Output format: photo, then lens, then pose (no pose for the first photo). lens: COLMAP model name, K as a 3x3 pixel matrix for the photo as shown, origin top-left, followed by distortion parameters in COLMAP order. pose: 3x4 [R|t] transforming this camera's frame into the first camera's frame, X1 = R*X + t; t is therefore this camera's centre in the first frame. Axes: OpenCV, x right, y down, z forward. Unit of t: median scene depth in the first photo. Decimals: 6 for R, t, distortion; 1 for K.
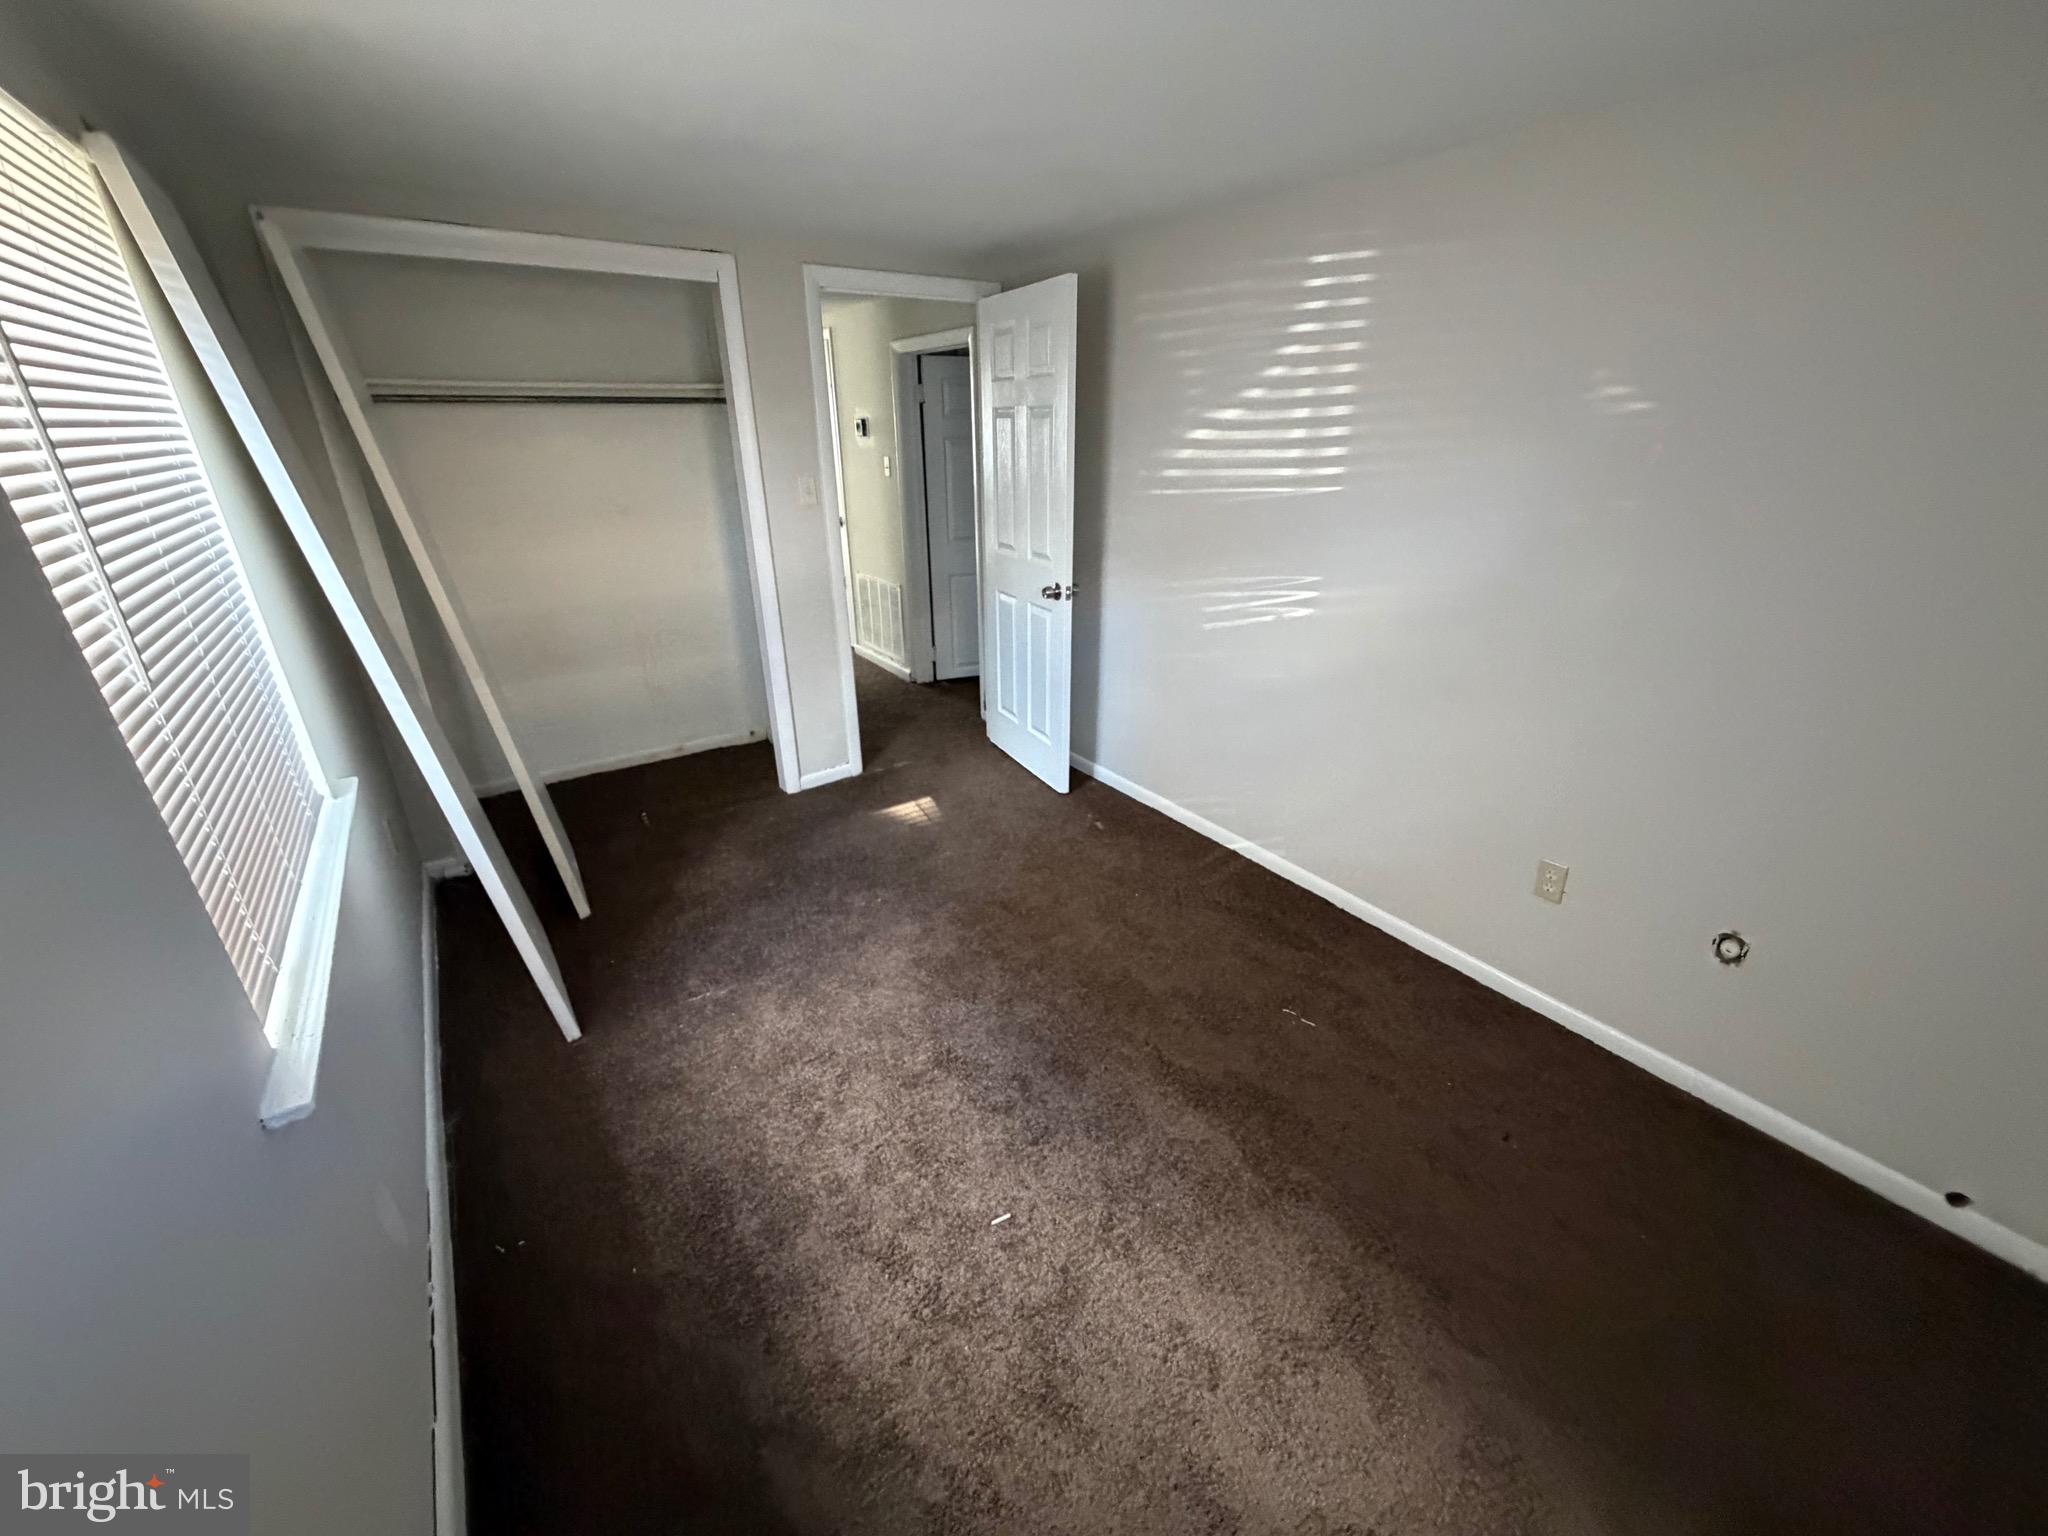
lens RADIAL K [[811.8, 0, 1020.5], [0, 811.8, 766.3], [0, 0, 1]] dist [0.001510, 0.000171]
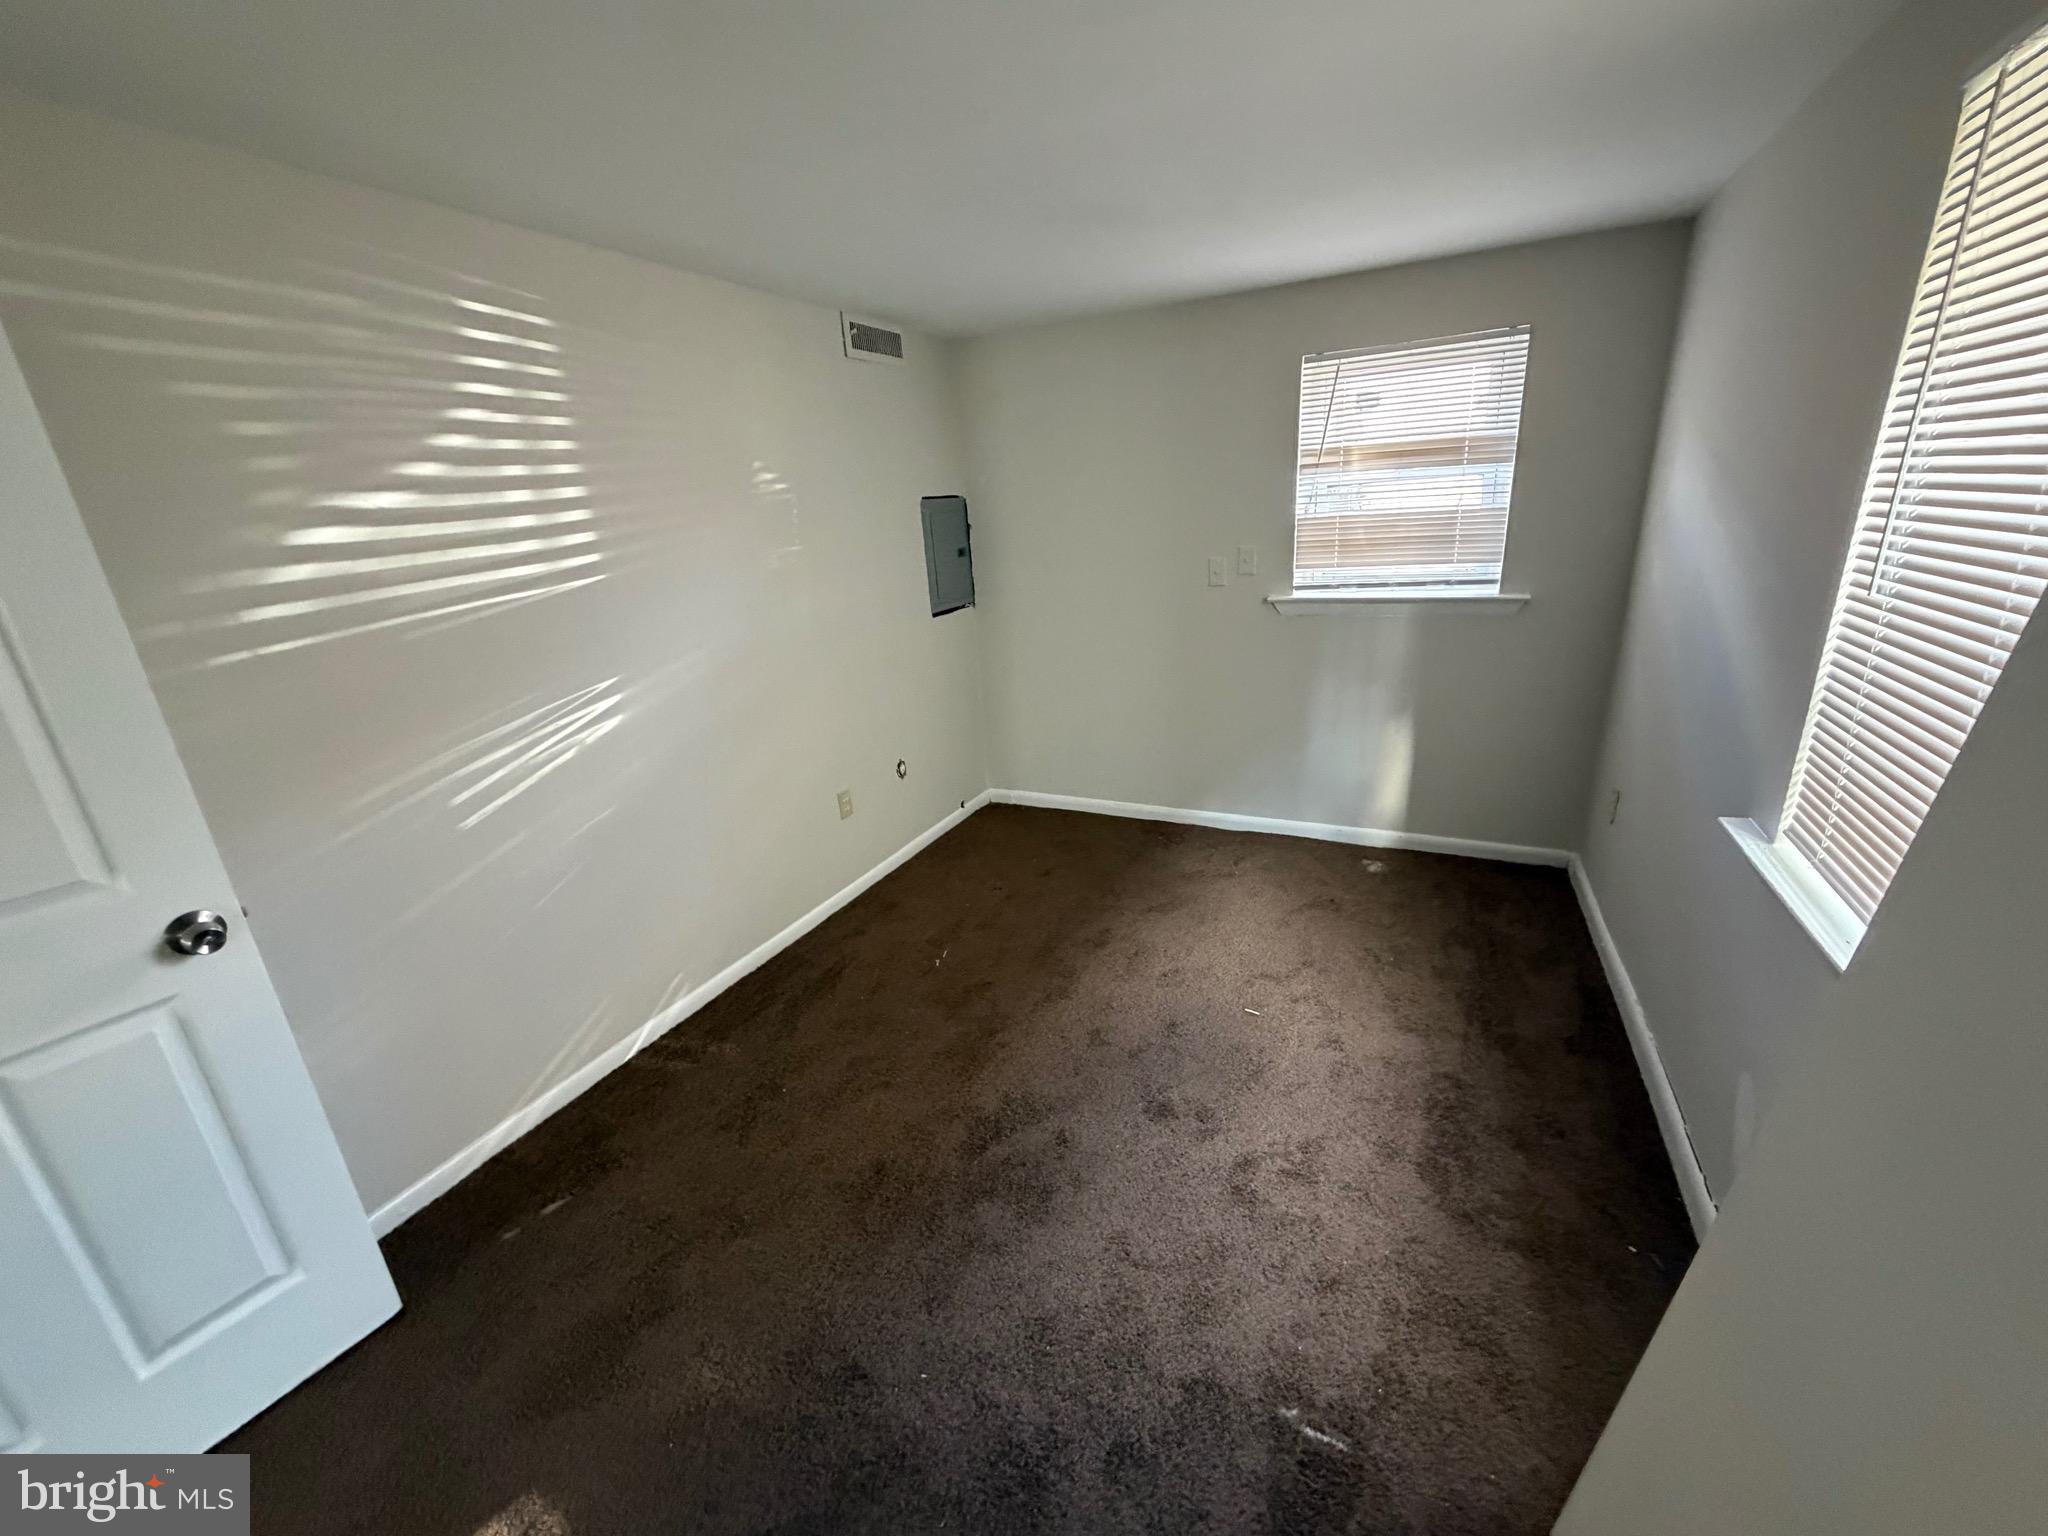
lens RADIAL K [[815.4, 0, 1021.5], [0, 815.4, 766.8], [0, 0, 1]] dist [0.001220, 0.000070]
pose [[-0.494334, -0.237719, 0.836136, -0.558284], [0.401228, 0.790892, 0.462067, -0.362822], [-0.771135, 0.563896, -0.295586, 0.918208]]
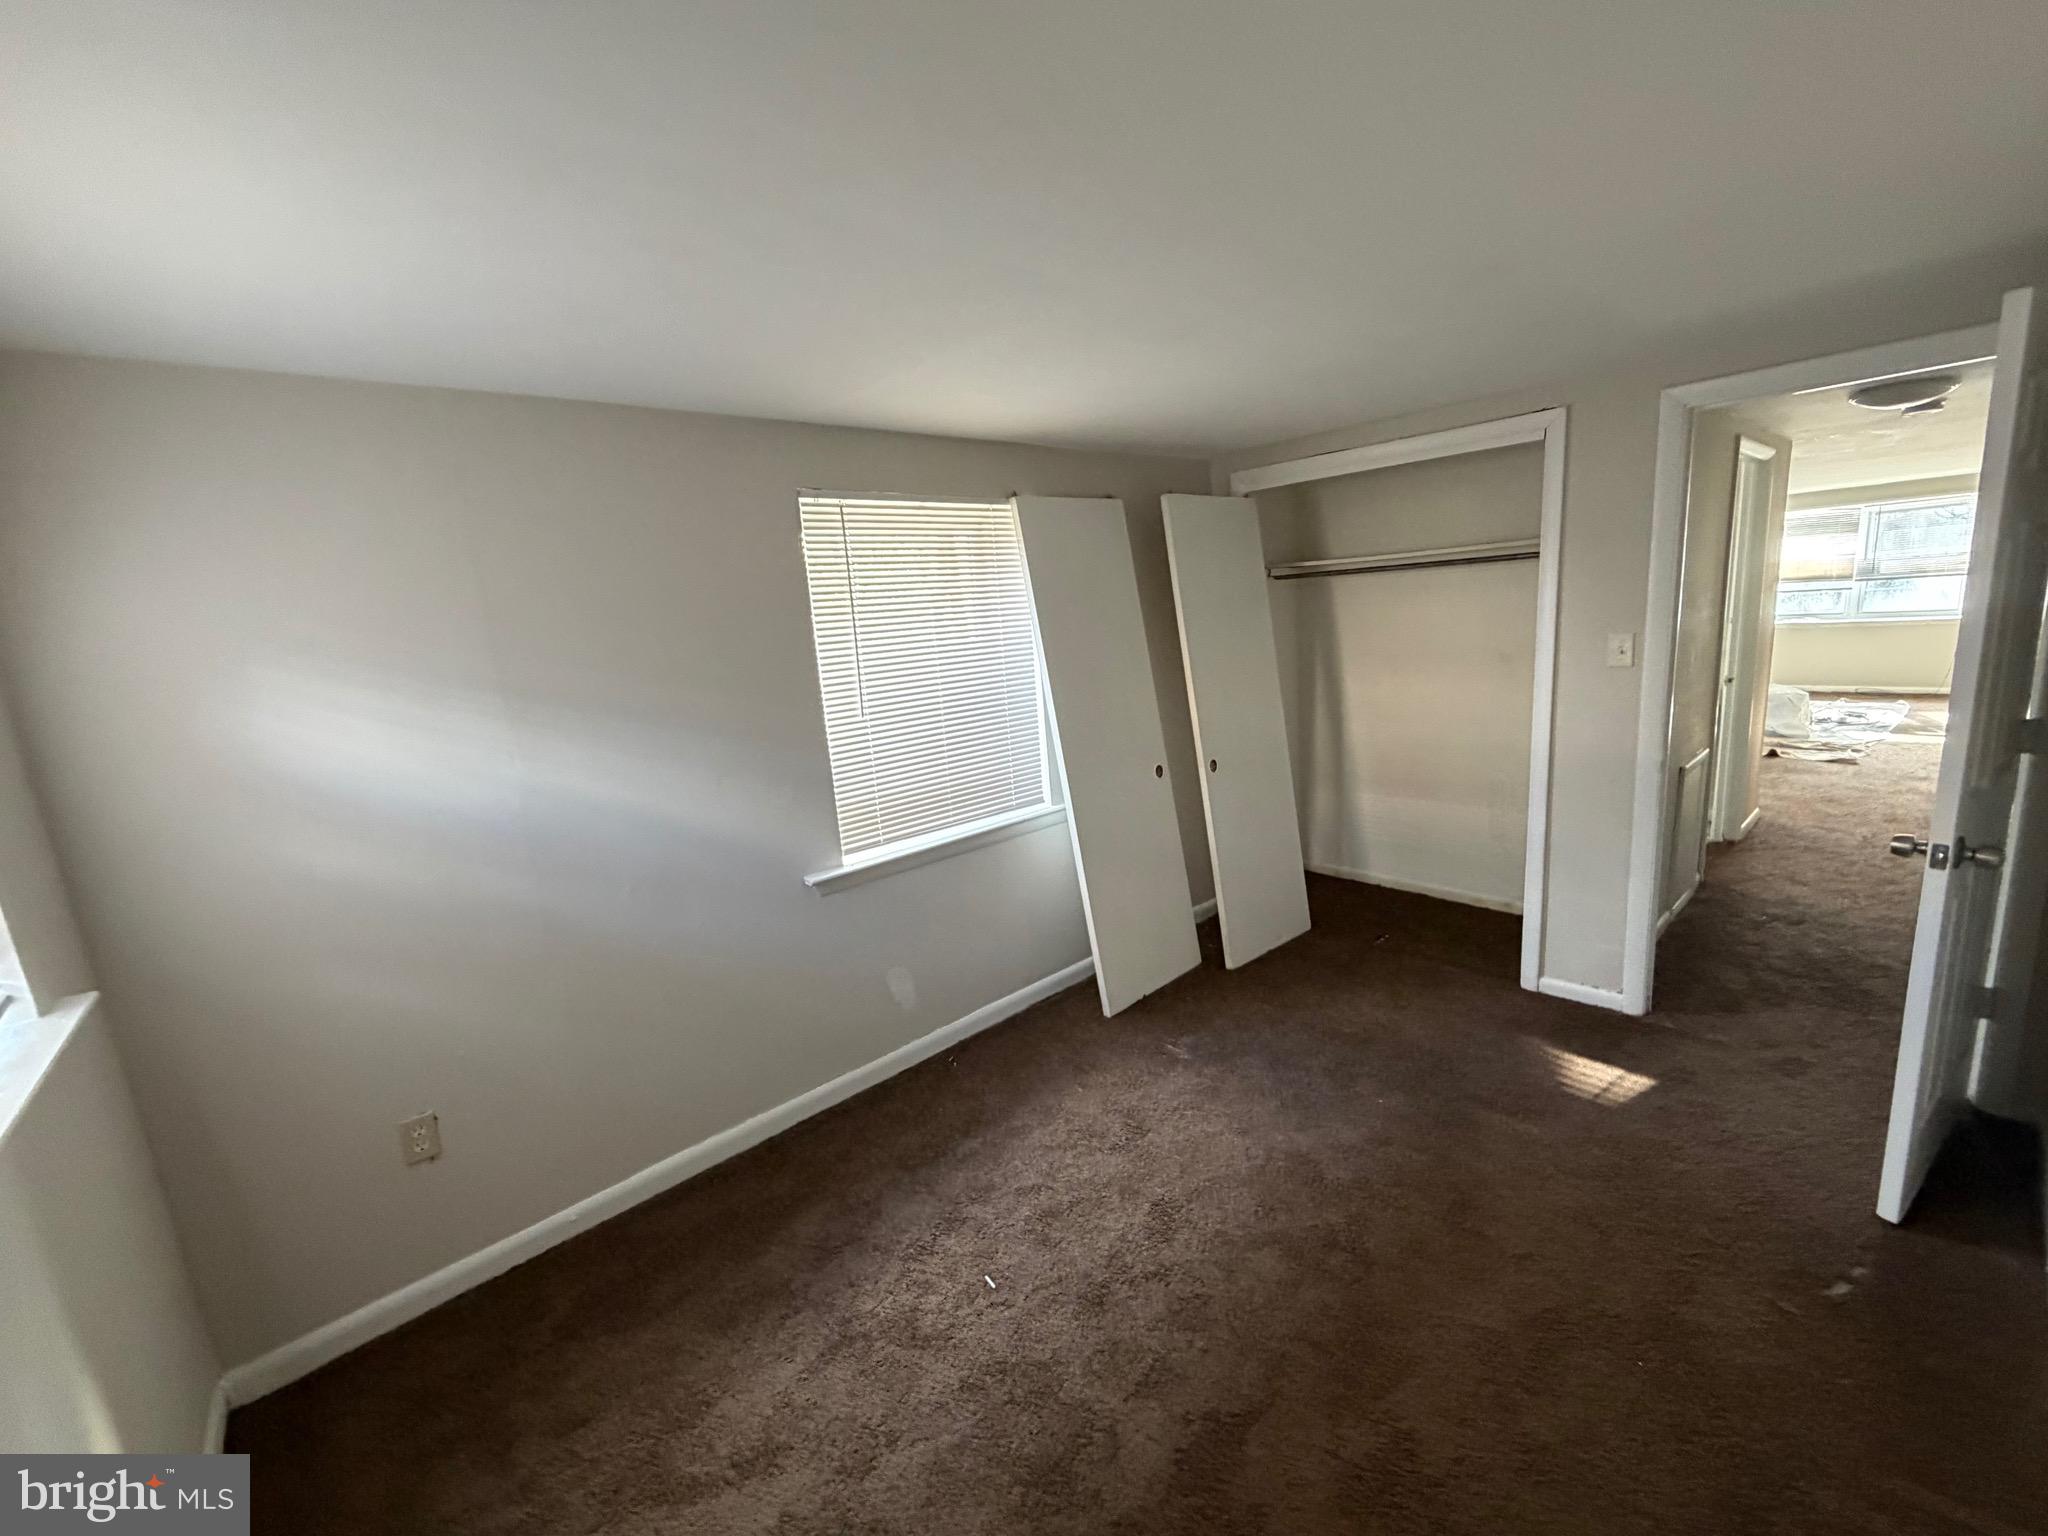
lens RADIAL K [[815.4, 0, 1021.5], [0, 815.4, 766.8], [0, 0, 1]] dist [0.001220, 0.000070]
pose [[0.117274, 0.183995, -0.975906, 0.594965], [-0.322368, 0.936526, 0.137832, -0.175974], [0.939322, 0.298437, 0.169145, 0.393388]]
